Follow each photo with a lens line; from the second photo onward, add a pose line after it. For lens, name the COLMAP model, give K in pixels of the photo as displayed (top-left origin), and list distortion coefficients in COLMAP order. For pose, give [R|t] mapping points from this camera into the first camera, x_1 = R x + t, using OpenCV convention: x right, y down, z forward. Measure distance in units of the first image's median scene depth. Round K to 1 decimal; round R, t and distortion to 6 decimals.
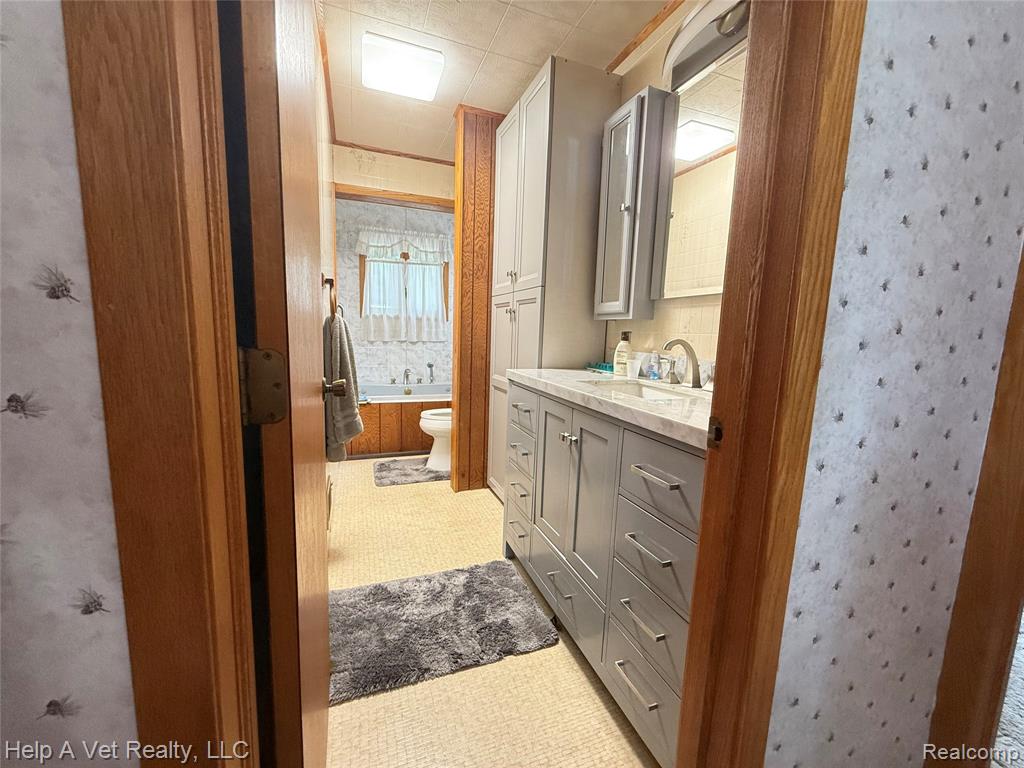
lens RADIAL K [[410.3, 0, 511.1], [0, 410.3, 384.6], [0, 0, 1]] dist [-0.002668, 0.000167]
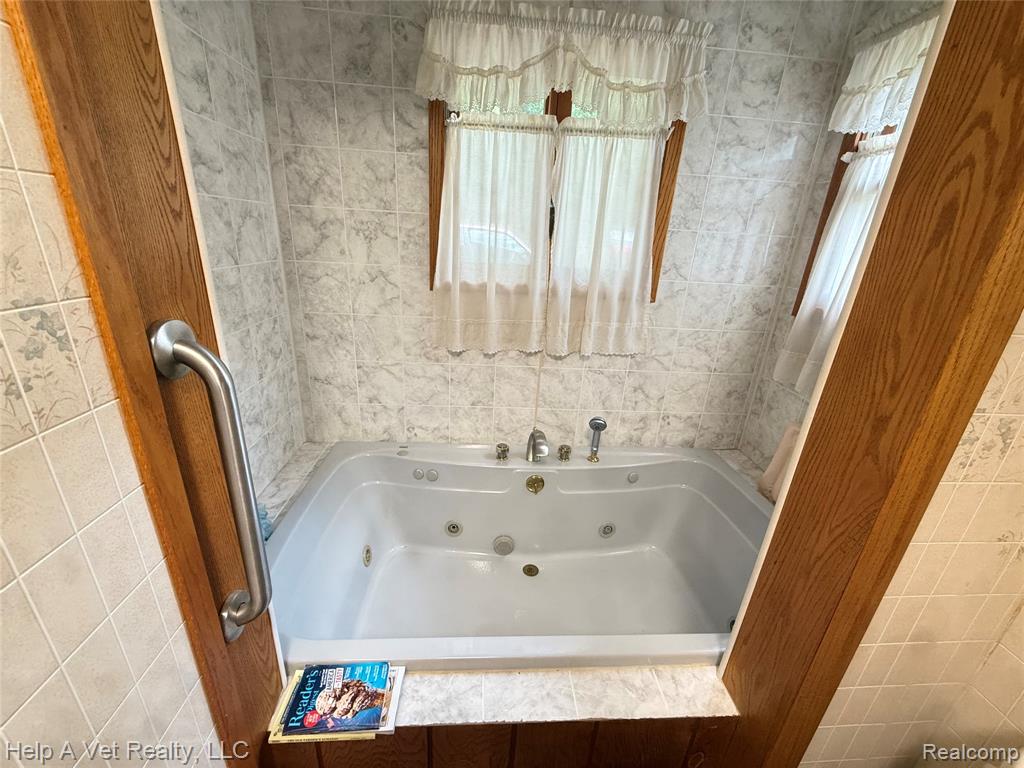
lens RADIAL K [[410.3, 0, 514.7], [0, 410.3, 386.0], [0, 0, 1]] dist [-0.002668, 0.000167]
pose [[0.953906, 0.128208, -0.271343, -0.172640], [-0.070186, 0.974385, 0.213652, -0.159257], [0.291784, -0.184760, 0.938470, 0.630361]]
